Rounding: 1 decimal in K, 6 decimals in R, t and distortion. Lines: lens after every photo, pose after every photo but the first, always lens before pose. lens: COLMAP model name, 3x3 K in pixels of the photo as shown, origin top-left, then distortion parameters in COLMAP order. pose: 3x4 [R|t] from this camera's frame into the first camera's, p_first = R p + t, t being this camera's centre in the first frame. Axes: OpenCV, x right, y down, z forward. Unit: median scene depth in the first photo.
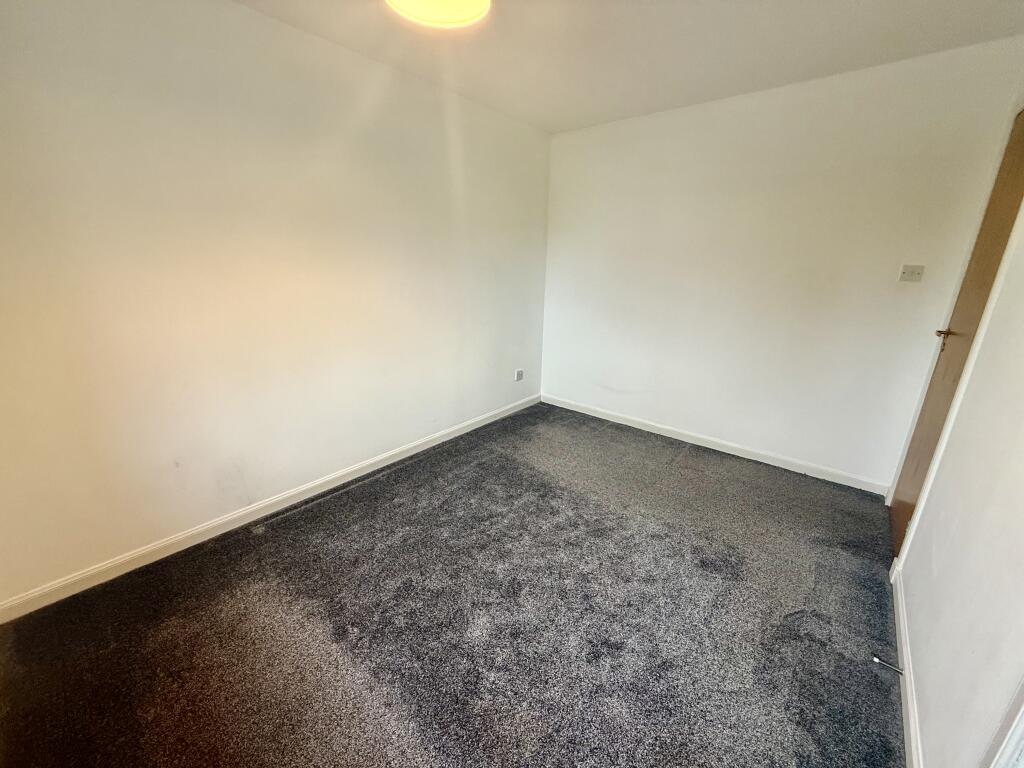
lens RADIAL K [[408.9, 0, 512.0], [0, 408.9, 381.8], [0, 0, 1]] dist [0.000579, 0.000040]
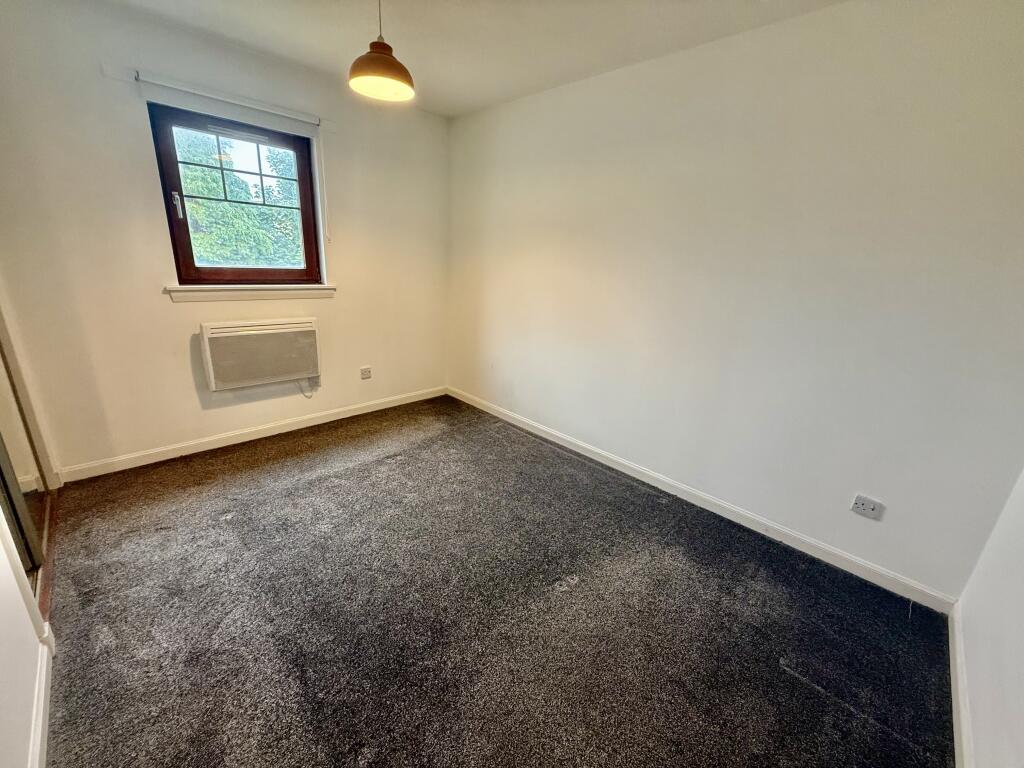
lens RADIAL K [[408.9, 0, 504.3], [0, 408.9, 379.6], [0, 0, 1]] dist [0.000579, 0.000040]
pose [[-0.094936, 0.265611, -0.959394, 0.760675], [-0.338515, 0.897701, 0.282029, -0.222904], [0.936159, 0.351544, 0.004690, 0.832090]]
